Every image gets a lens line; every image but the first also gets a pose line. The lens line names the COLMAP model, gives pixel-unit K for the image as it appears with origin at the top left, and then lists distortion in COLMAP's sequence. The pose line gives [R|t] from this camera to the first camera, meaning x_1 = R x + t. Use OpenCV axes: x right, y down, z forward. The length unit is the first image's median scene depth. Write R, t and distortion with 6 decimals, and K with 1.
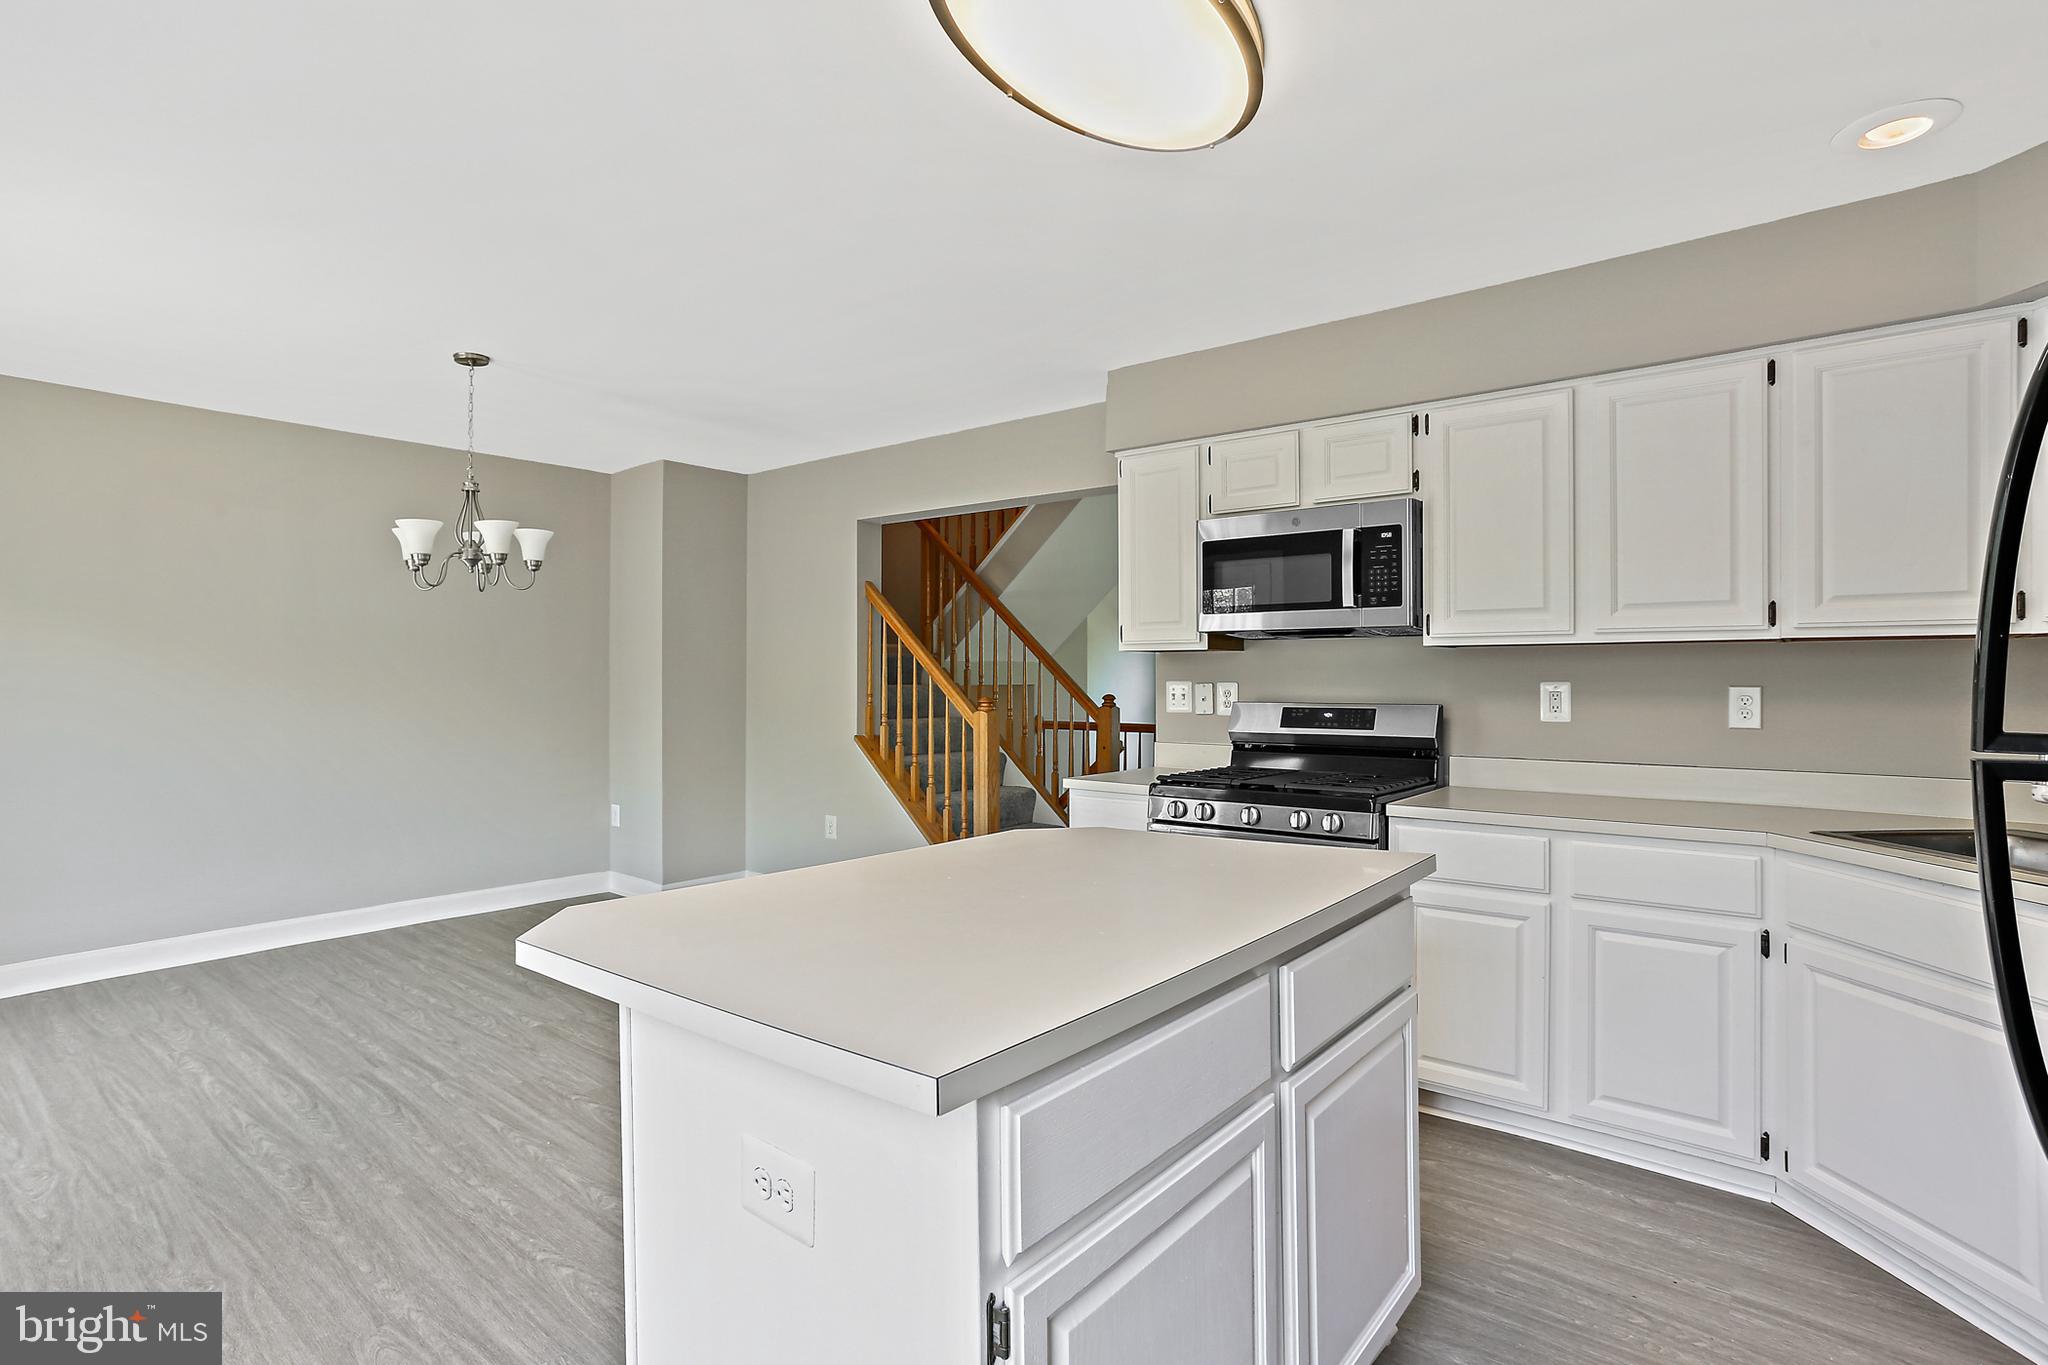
lens RADIAL K [[1006.6, 0, 1019.9], [0, 1006.6, 679.1], [0, 0, 1]] dist [-0.049072, 0.027577]
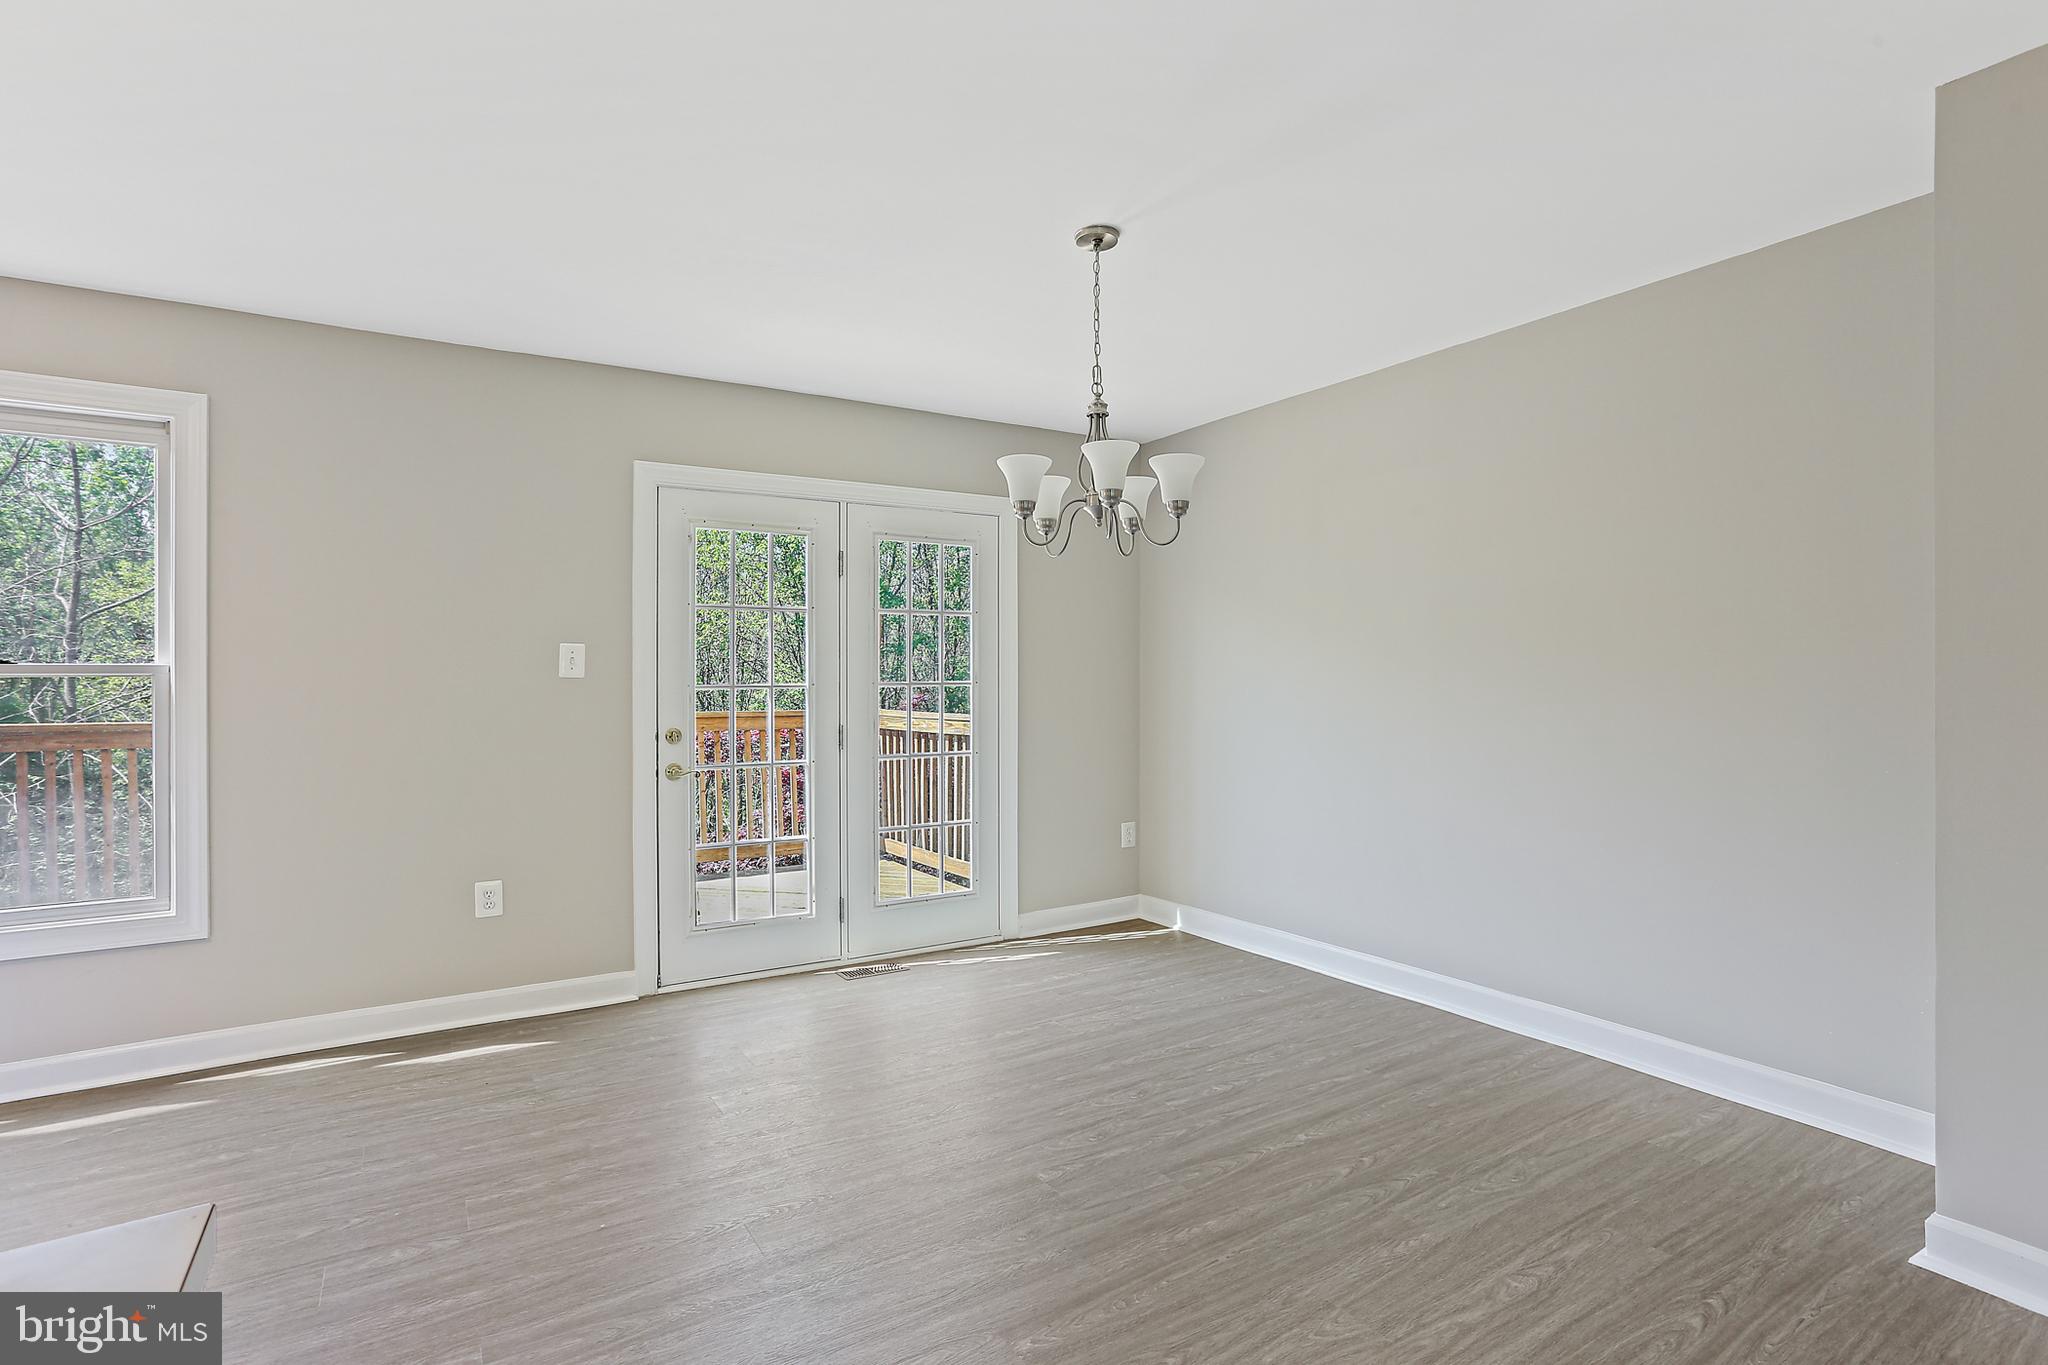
lens RADIAL K [[1016.3, 0, 1019.8], [0, 1016.3, 658.2], [0, 0, 1]] dist [-0.046331, 0.030417]
pose [[-0.335336, -0.012612, -0.942014, 0.188151], [0.005423, 0.999868, -0.015317, 0.002138], [0.942083, -0.010244, -0.335223, 1.317062]]
